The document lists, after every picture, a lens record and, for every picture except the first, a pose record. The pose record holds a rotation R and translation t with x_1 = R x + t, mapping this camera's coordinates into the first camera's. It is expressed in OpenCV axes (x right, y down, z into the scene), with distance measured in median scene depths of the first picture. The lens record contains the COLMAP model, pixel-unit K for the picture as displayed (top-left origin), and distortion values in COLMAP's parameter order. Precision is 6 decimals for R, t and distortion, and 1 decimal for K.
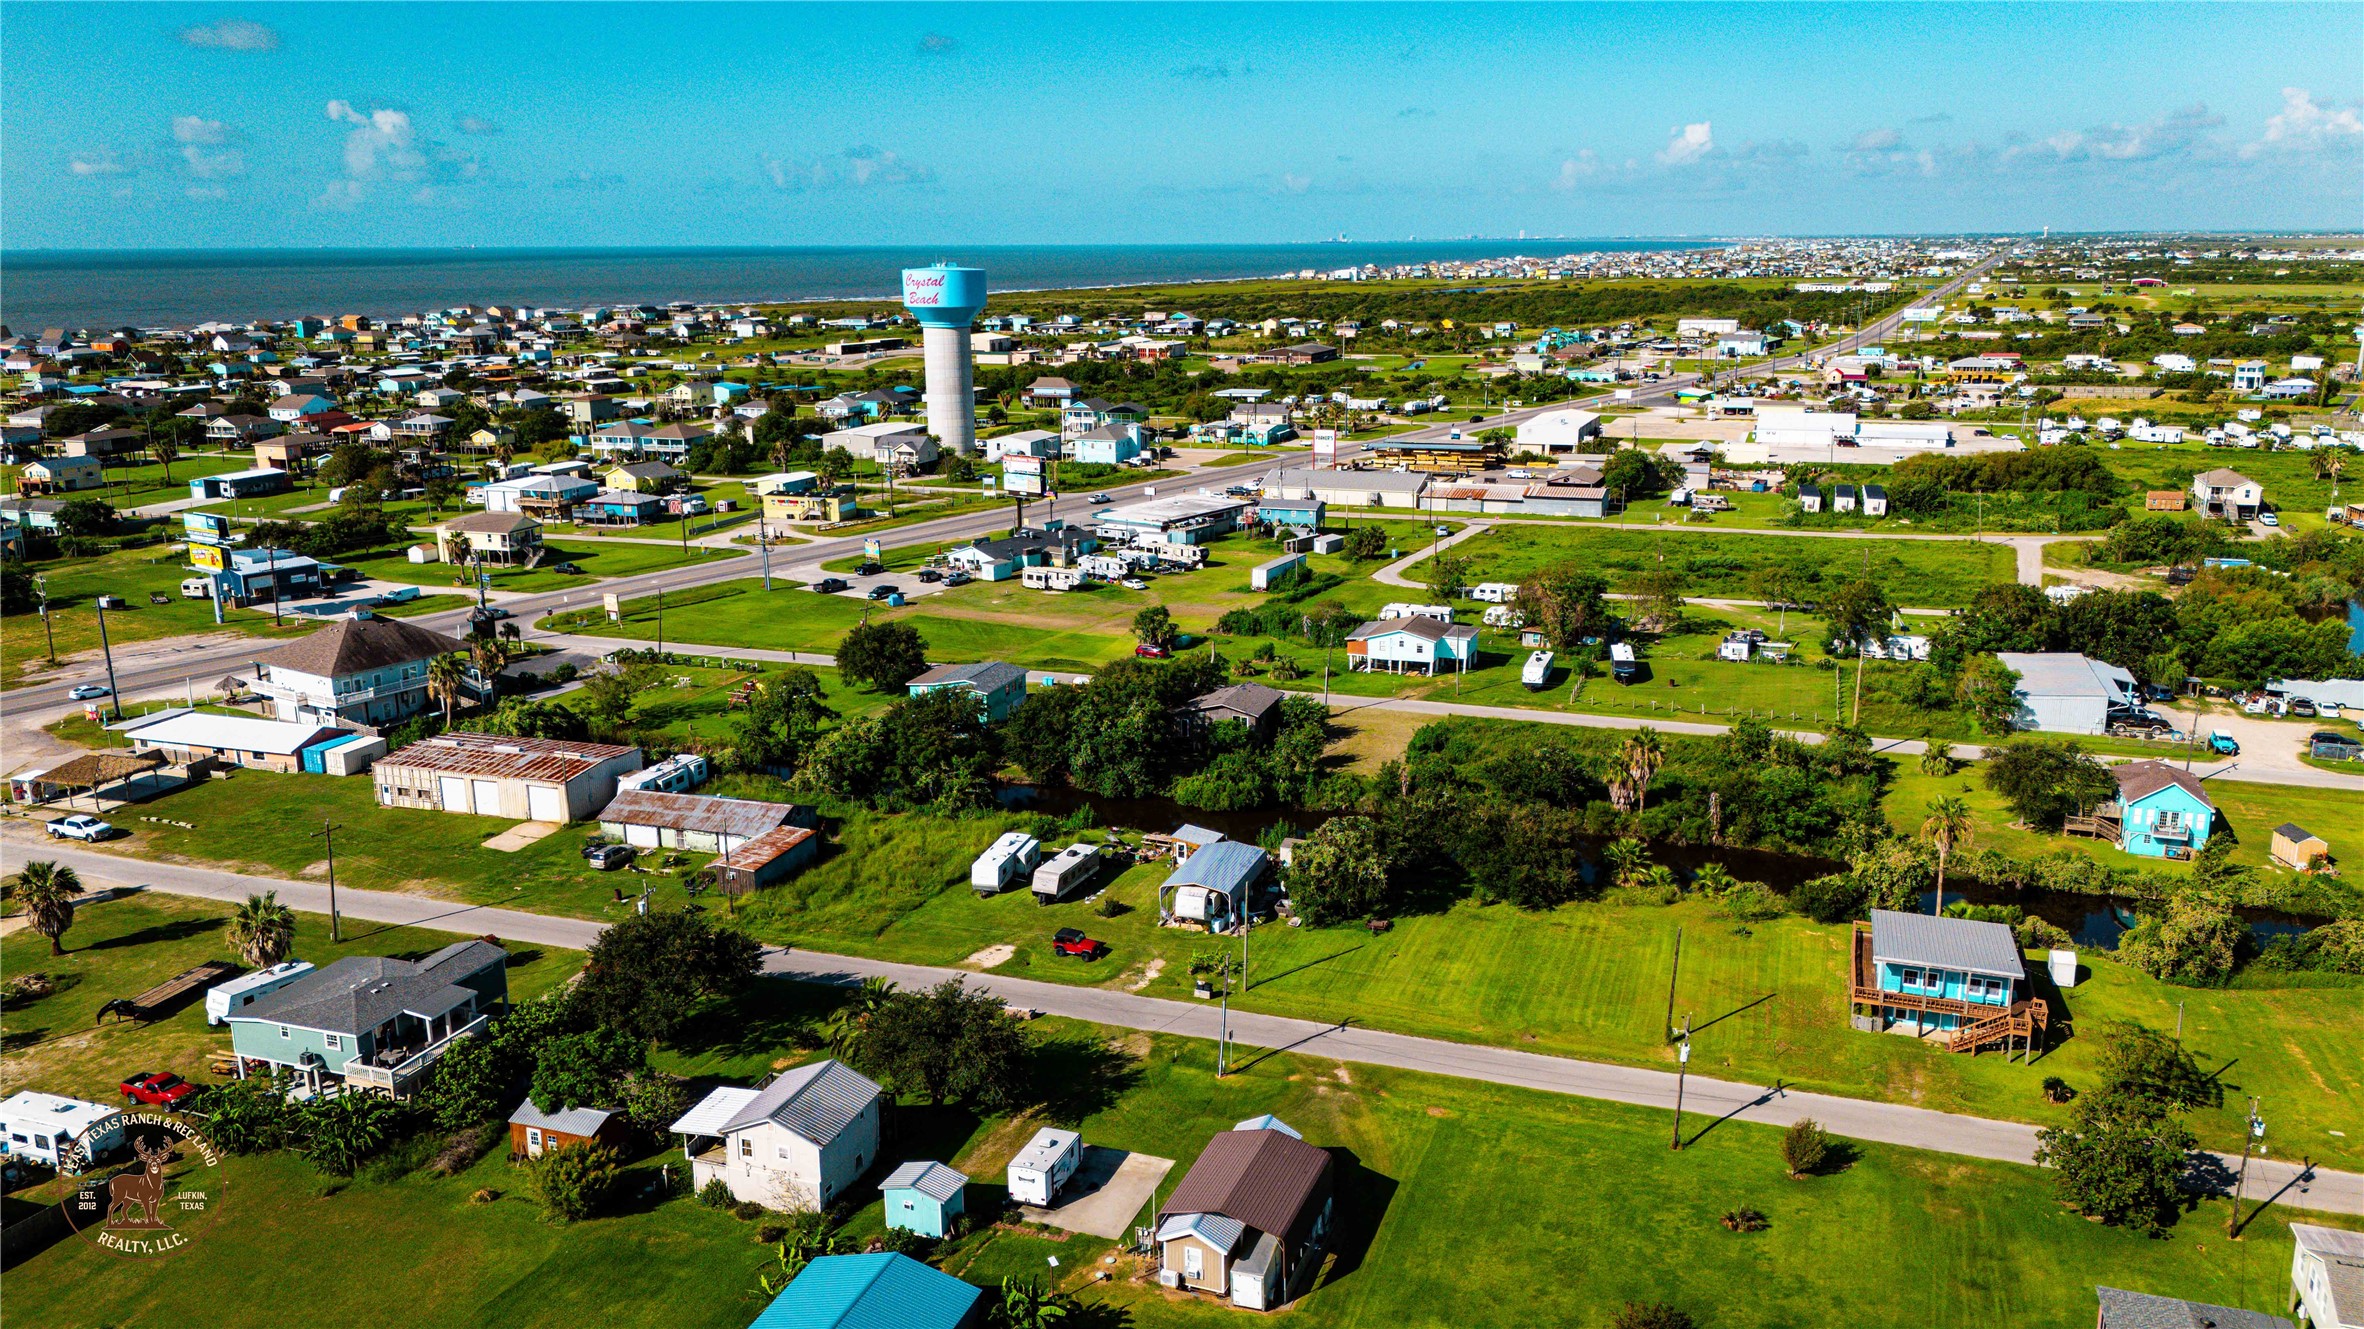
lens RADIAL K [[1752.7, 0, 1184.7], [0, 1752.7, 660.1], [0, 0, 1]] dist [0.036538, -0.012161]
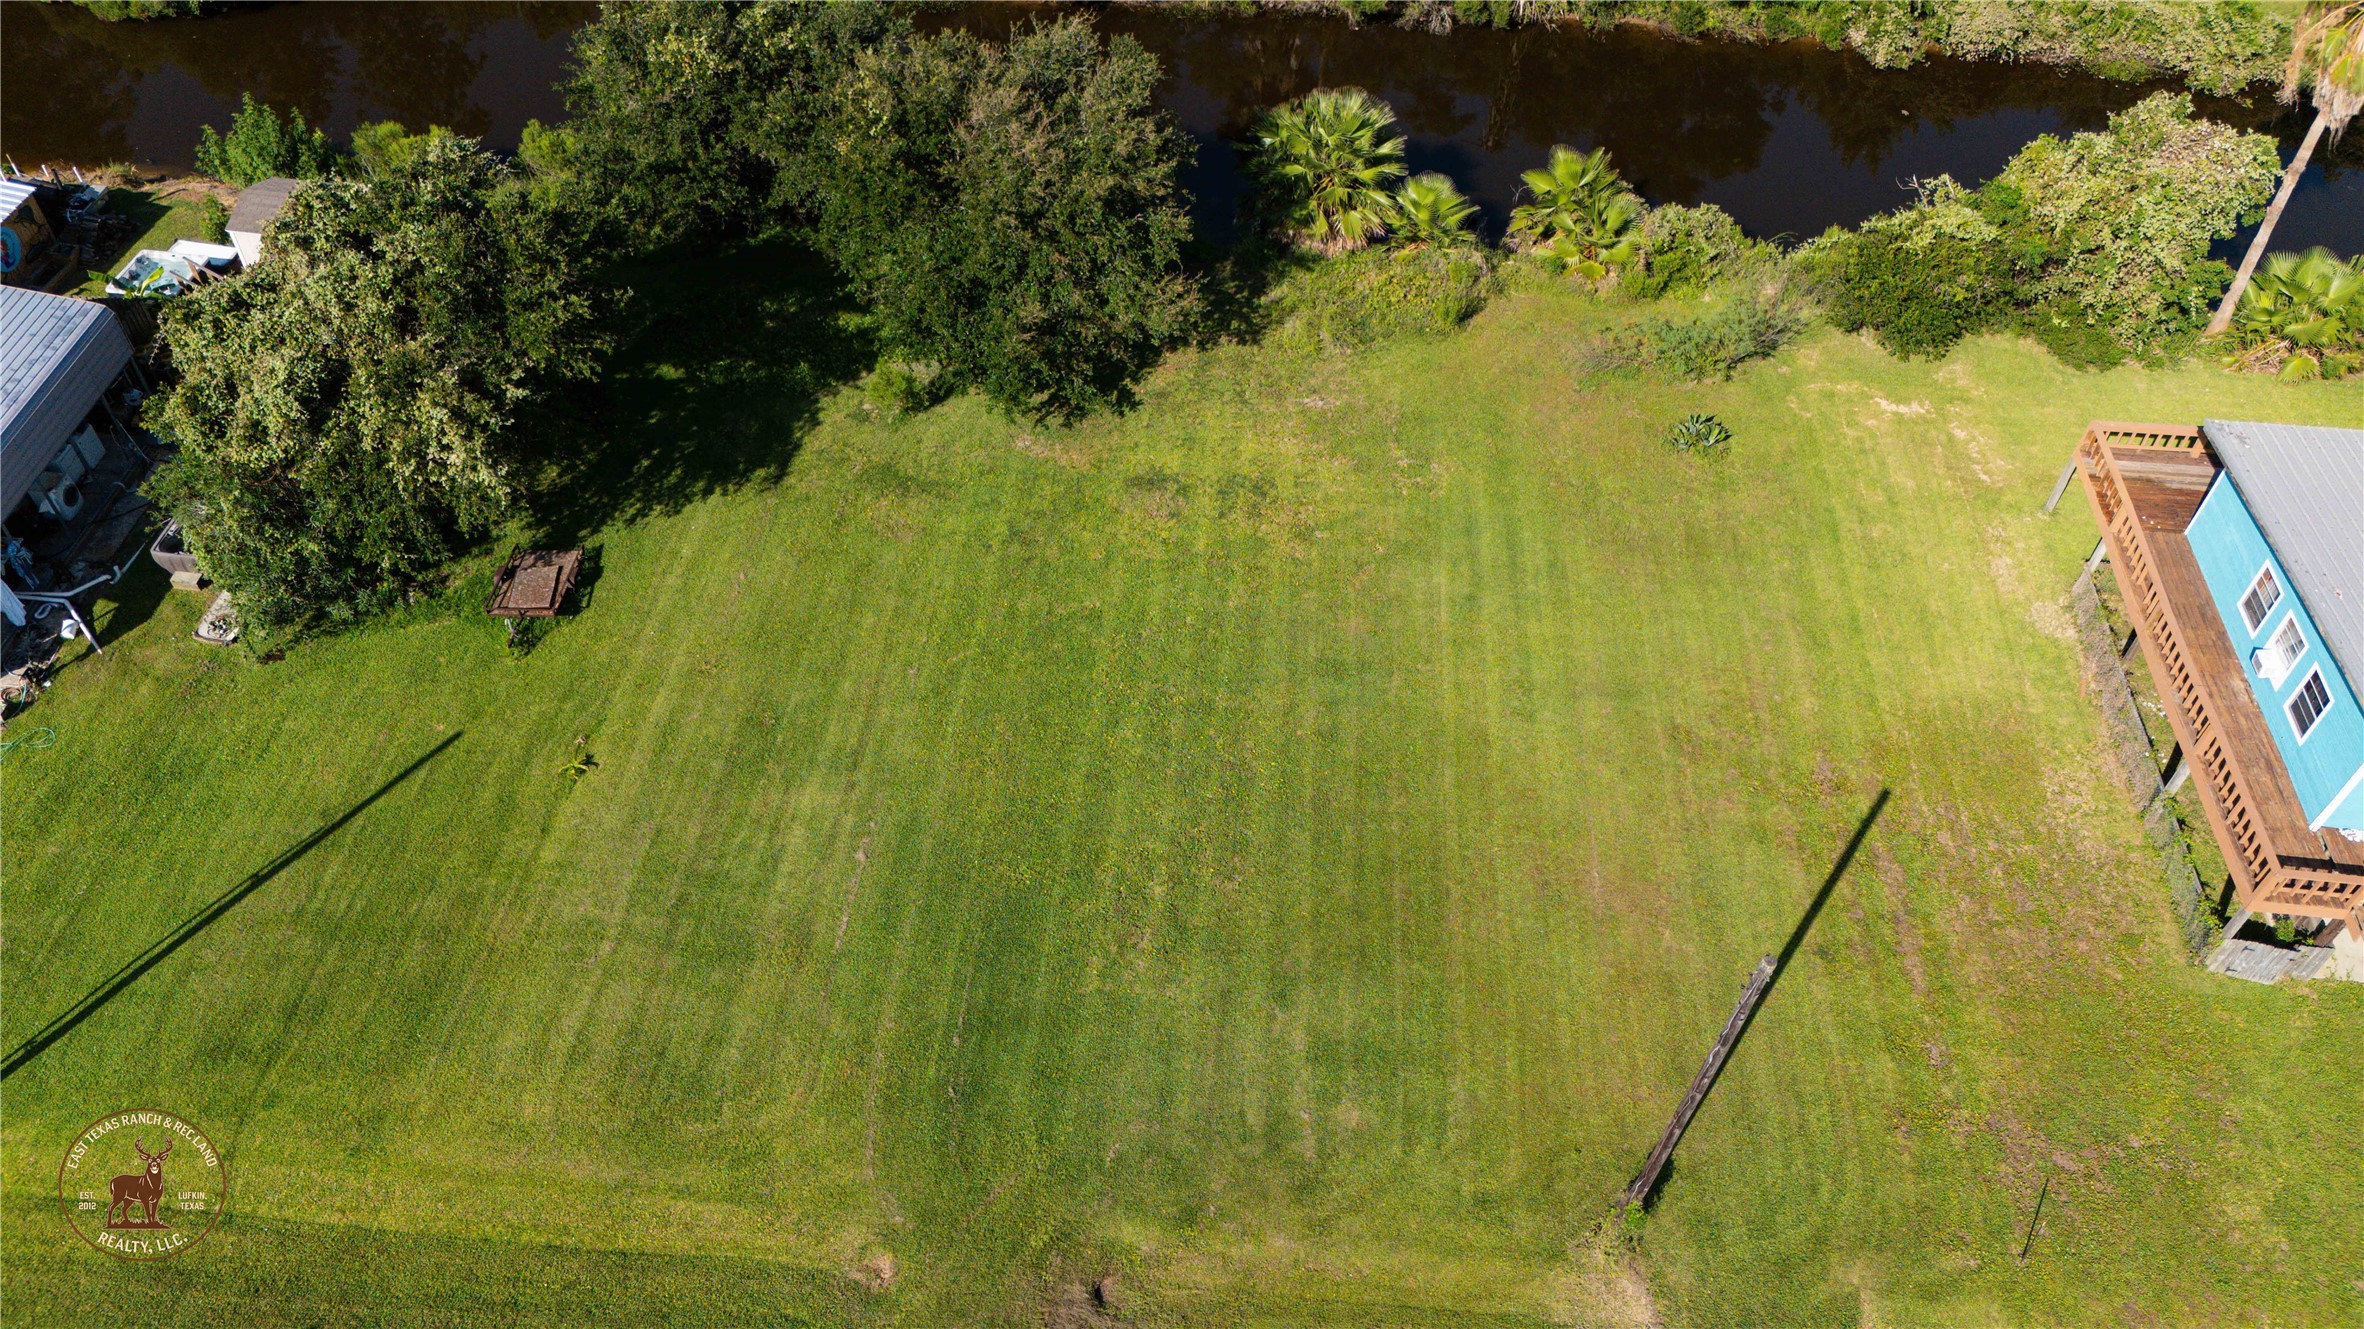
lens RADIAL K [[1752.7, 0, 1172.0], [0, 1752.7, 657.5], [0, 0, 1]] dist [0.036538, -0.012161]
pose [[0.966995, -0.171384, 0.188543, 0.149330], [0.037930, 0.828558, 0.558617, 0.004327], [-0.251957, -0.533029, 0.807712, 0.715370]]
